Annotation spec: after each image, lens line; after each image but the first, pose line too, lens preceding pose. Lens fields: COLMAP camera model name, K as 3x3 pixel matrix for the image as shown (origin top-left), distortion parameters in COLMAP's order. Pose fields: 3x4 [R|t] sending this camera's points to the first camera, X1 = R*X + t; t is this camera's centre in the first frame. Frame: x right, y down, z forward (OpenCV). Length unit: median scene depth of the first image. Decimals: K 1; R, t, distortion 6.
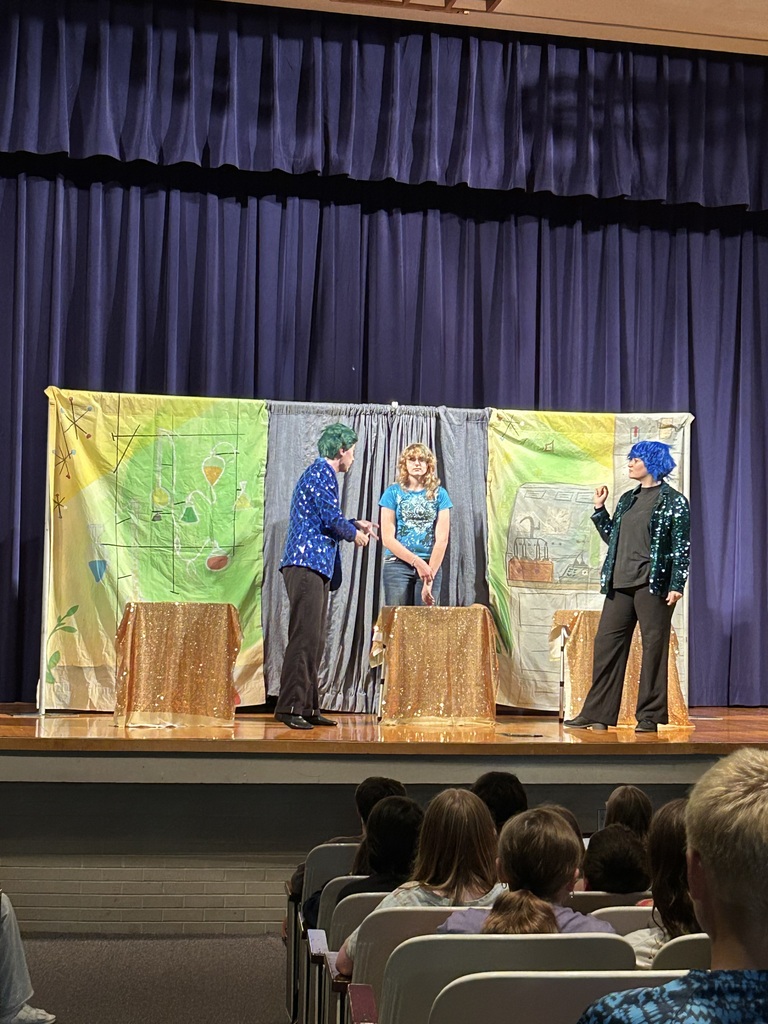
lens RADIAL K [[1861.0, 0, 385.9], [0, 1861.0, 520.9], [0, 0, 1]] dist [0.141608, 0.000000]
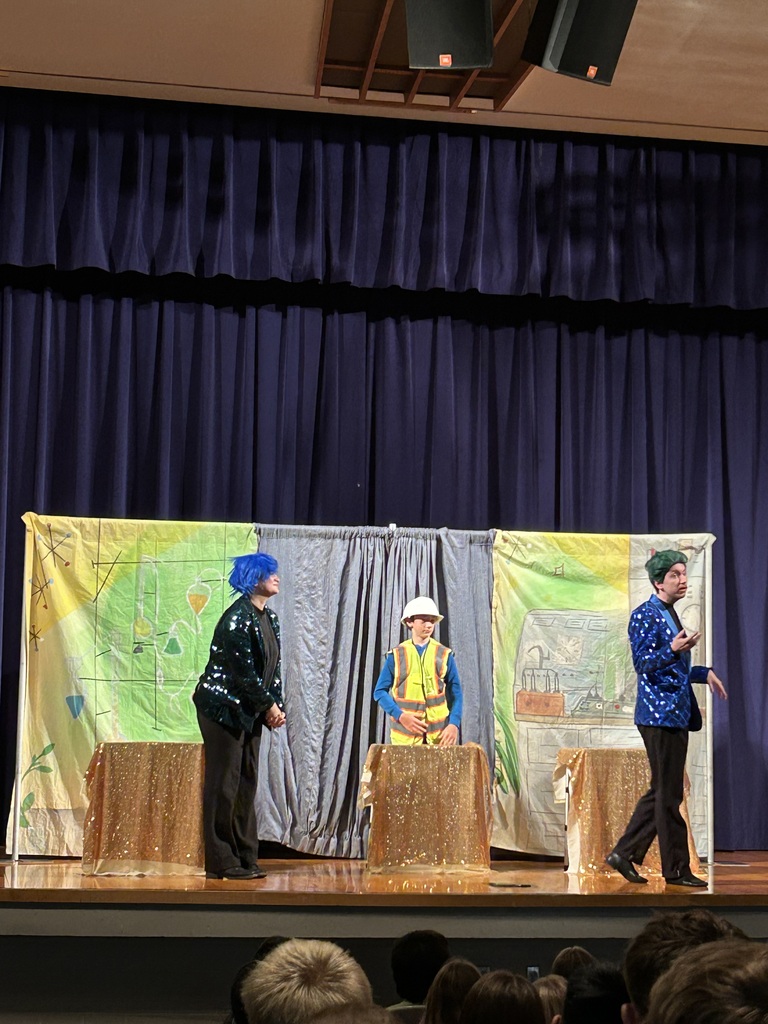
lens RADIAL K [[2116.3, 0, 385.9], [0, 2116.3, 510.6], [0, 0, 1]] dist [0.207987, 0.000000]
pose [[0.998661, -0.007162, -0.051243, 0.055676], [0.004430, 0.998573, -0.053216, -0.013618], [0.051551, 0.052918, 0.997267, -0.067420]]
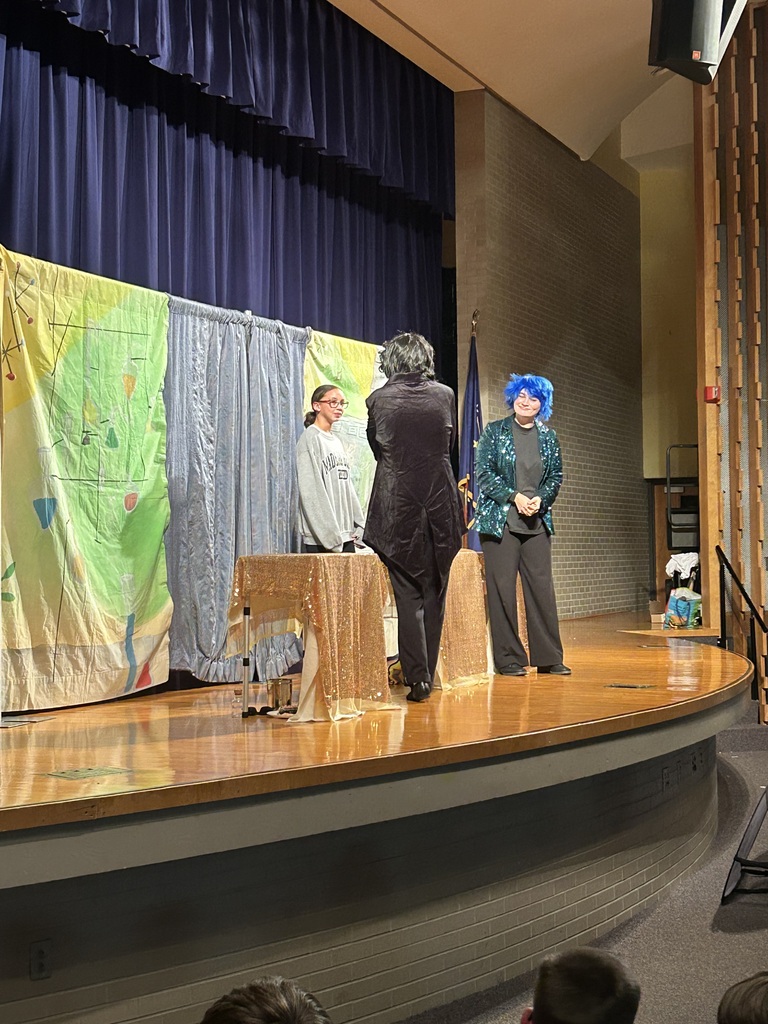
lens RADIAL K [[1669.1, 0, 387.1], [0, 1669.1, 503.3], [0, 0, 1]] dist [0.102166, 0.000000]
pose [[0.583648, 0.000806, 0.812006, -0.566291], [-0.023131, 0.999610, 0.015634, 0.009700], [-0.811677, -0.027908, 0.583439, 0.499590]]
